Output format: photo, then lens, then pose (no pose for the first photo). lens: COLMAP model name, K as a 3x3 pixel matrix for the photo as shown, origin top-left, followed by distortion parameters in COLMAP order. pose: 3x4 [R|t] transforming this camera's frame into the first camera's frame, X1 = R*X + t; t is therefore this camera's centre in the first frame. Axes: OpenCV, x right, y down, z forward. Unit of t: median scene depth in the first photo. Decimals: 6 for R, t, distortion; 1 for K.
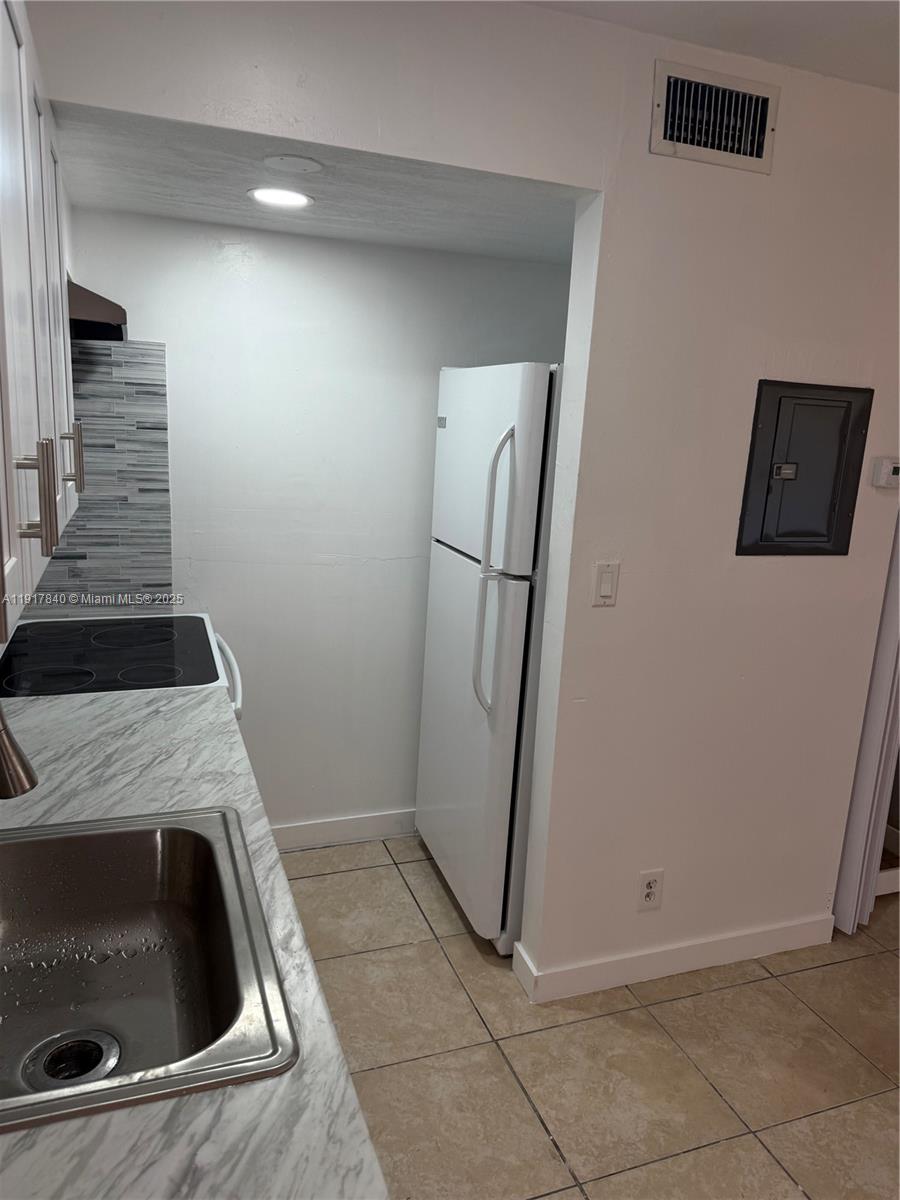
lens RADIAL K [[842.0, 0, 452.5], [0, 842.0, 602.0], [0, 0, 1]] dist [0.029362, -0.033815]
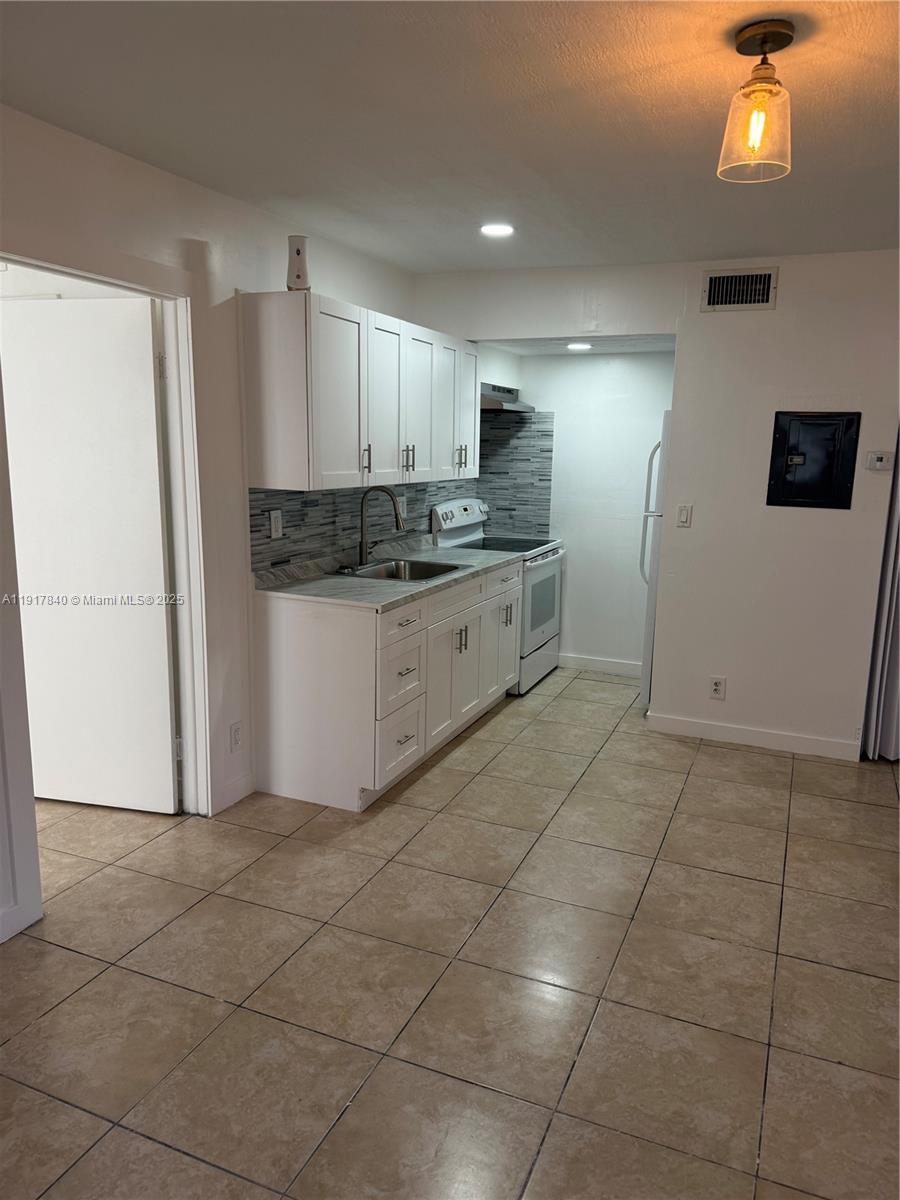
lens RADIAL K [[842.0, 0, 449.0], [0, 842.0, 601.2], [0, 0, 1]] dist [0.029362, -0.033815]
pose [[0.719614, 0.088196, -0.688751, 1.097298], [-0.126099, 0.992006, -0.004721, 0.242234], [0.682829, 0.090248, 0.724983, -0.779606]]
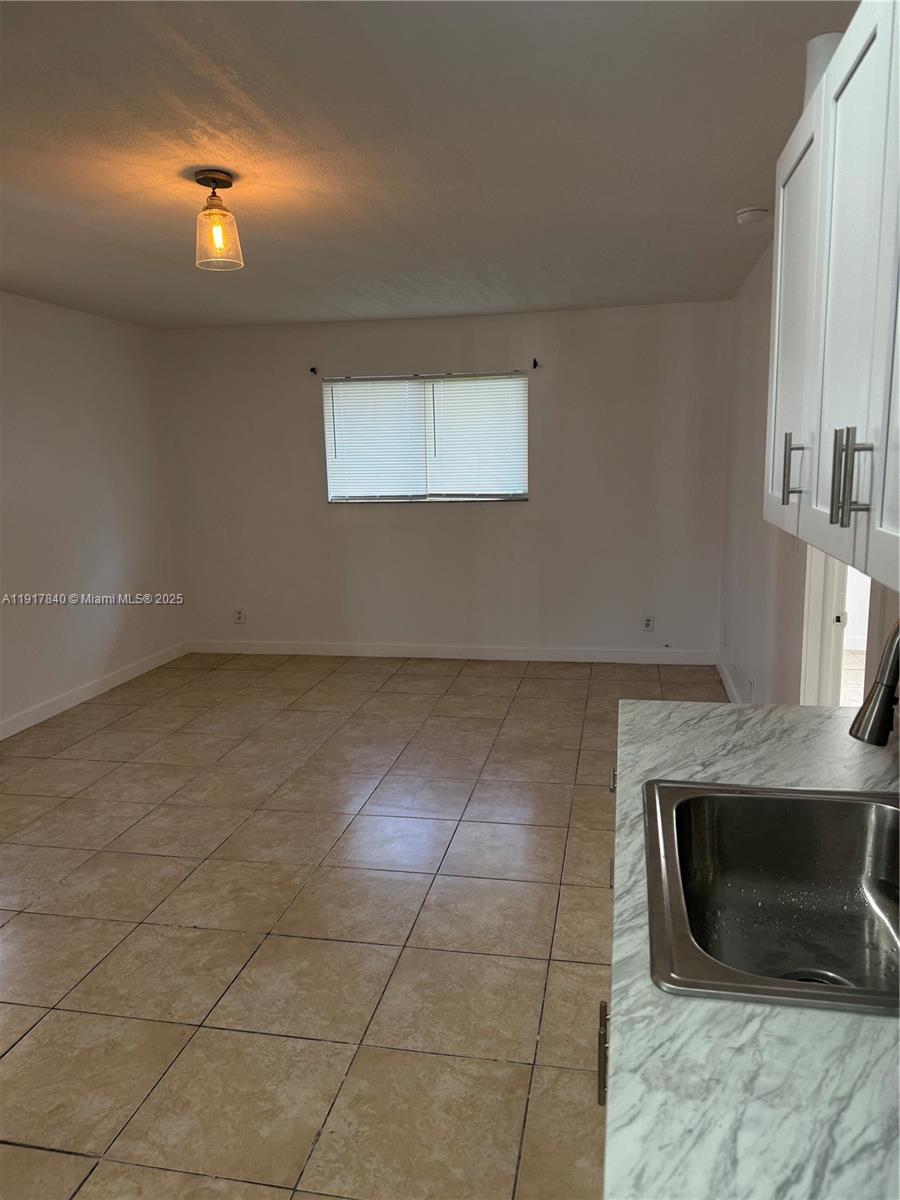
lens RADIAL K [[842.0, 0, 445.9], [0, 842.0, 602.1], [0, 0, 1]] dist [0.029362, -0.033815]
pose [[-0.844708, -0.128050, 0.519684, -0.261895], [0.092881, 0.921158, 0.377944, -0.187058], [-0.527107, 0.367521, -0.766216, 0.912138]]
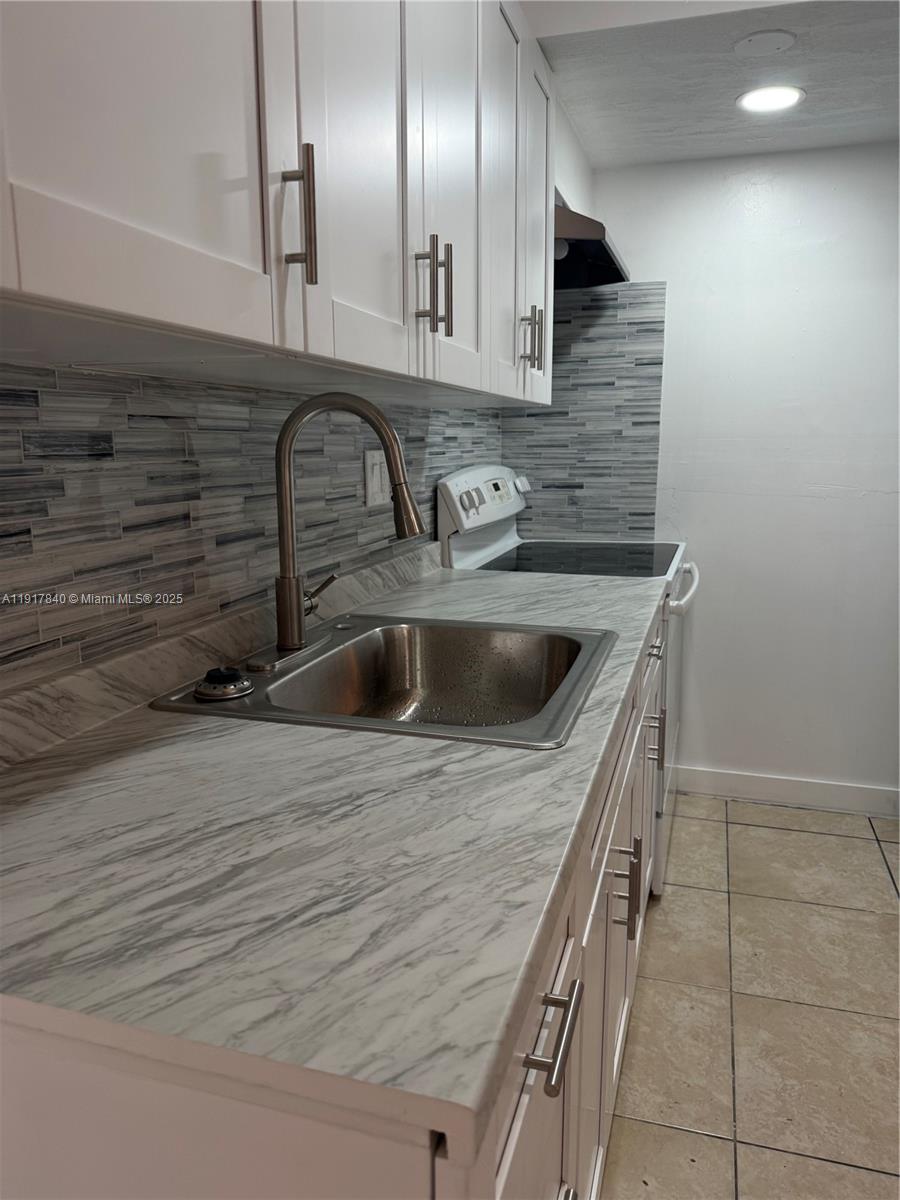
lens RADIAL K [[842.0, 0, 439.5], [0, 842.0, 617.3], [0, 0, 1]] dist [0.029362, -0.033815]
pose [[0.781731, 0.069089, -0.619776, 0.134515], [-0.084454, 0.996417, 0.004551, 0.144870], [0.617870, 0.048785, 0.784765, 0.018580]]
